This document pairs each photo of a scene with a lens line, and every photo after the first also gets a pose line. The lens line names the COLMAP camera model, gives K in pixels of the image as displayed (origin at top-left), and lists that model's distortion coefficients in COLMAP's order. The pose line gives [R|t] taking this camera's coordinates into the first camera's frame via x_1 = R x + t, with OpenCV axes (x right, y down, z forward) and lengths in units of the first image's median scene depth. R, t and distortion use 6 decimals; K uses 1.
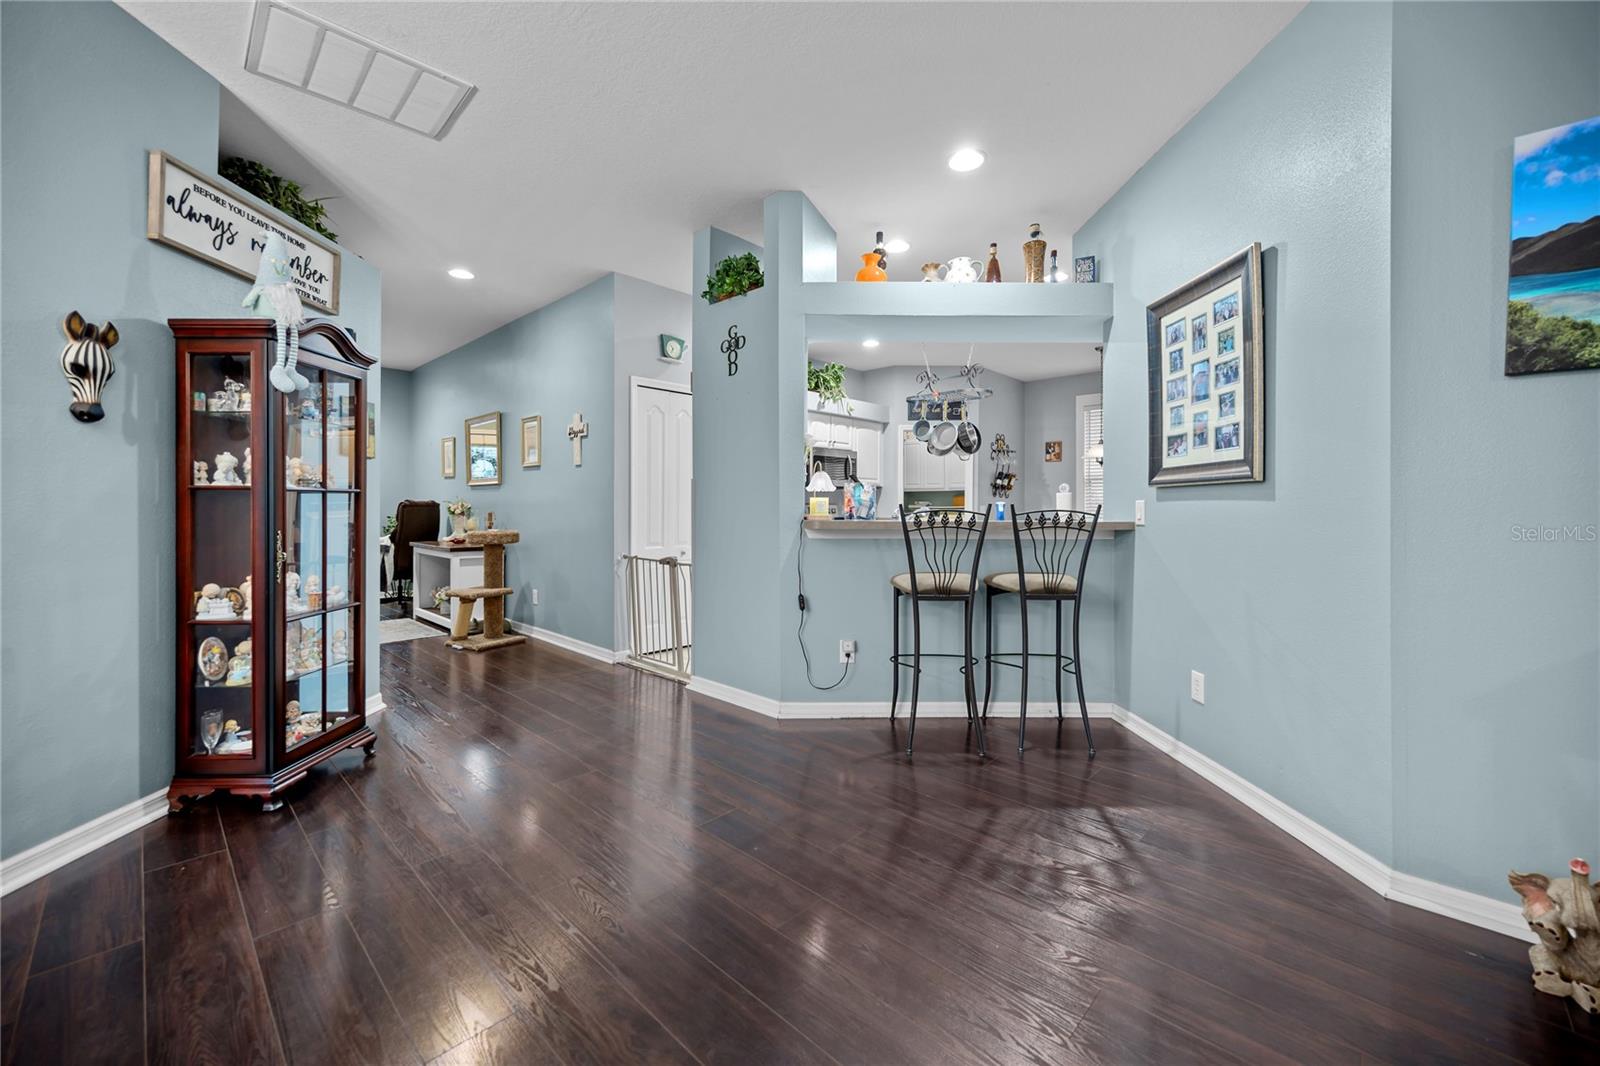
lens RADIAL K [[633.1, 0, 803.3], [0, 633.1, 509.7], [0, 0, 1]] dist [0.000901, 0.000067]
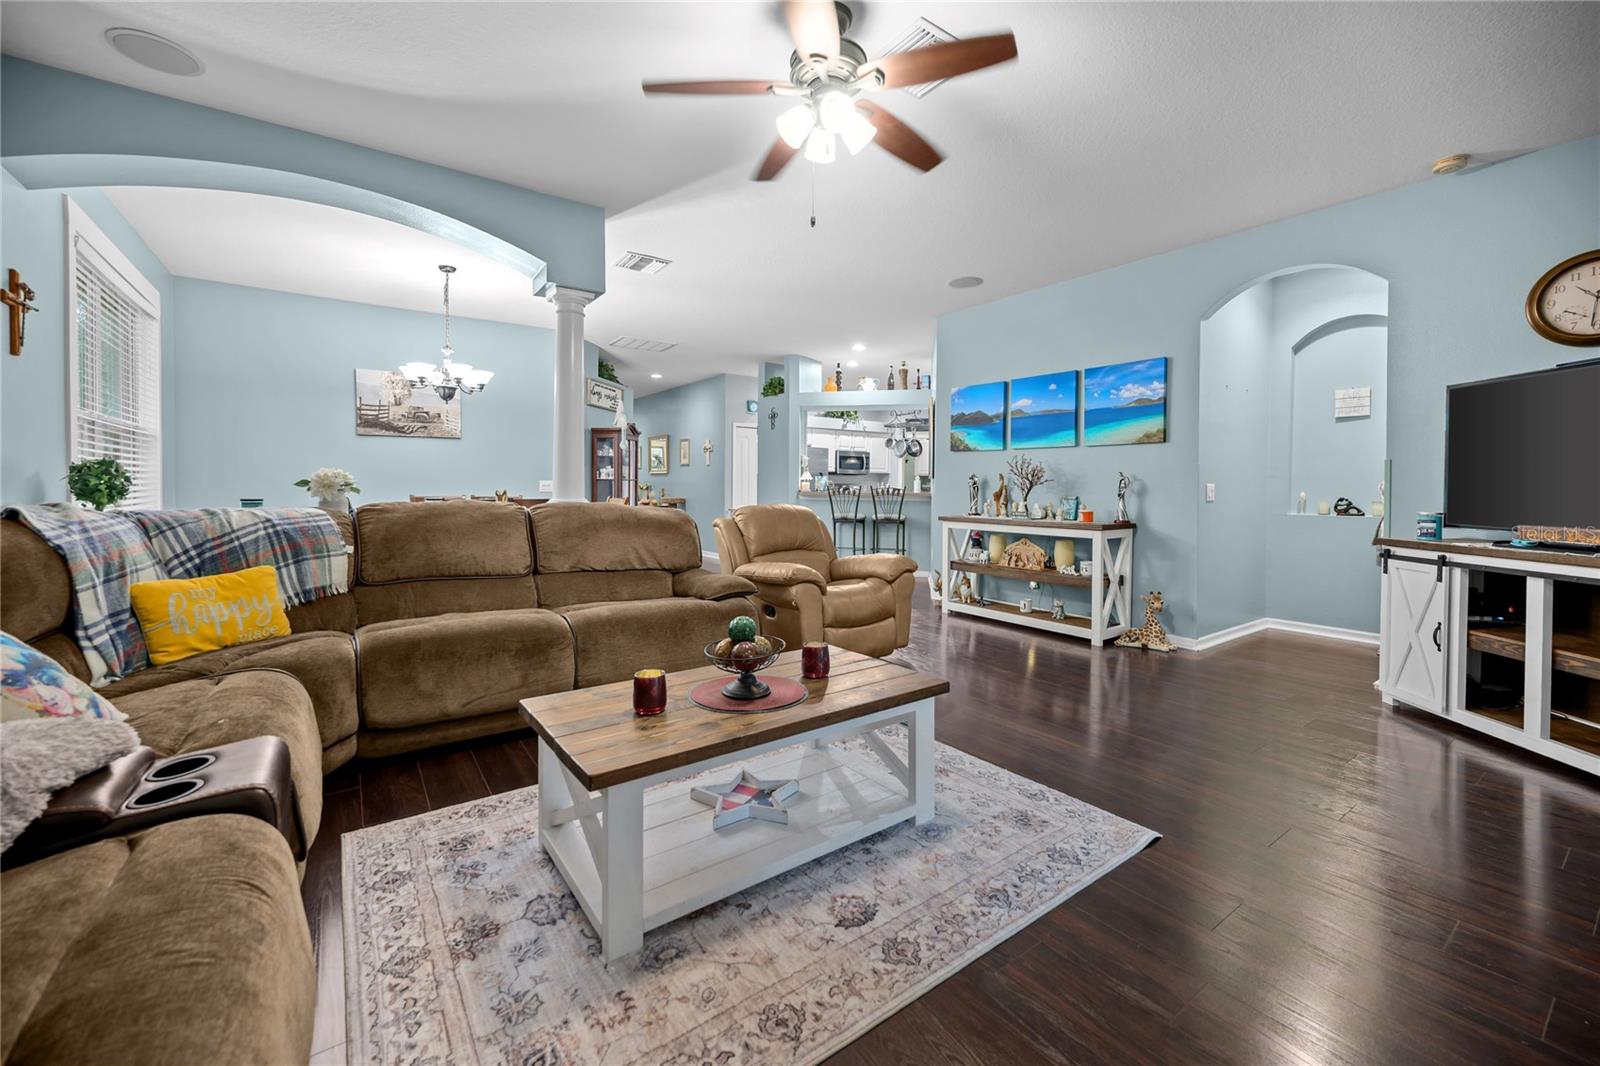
lens RADIAL K [[646.2, 0, 807.5], [0, 646.2, 498.6], [0, 0, 1]] dist [0.001693, 0.000589]
pose [[0.983661, 0.009559, -0.179776, 0.425028], [-0.006446, 0.999819, 0.017896, -0.001319], [0.179915, -0.016444, 0.983545, -1.262405]]
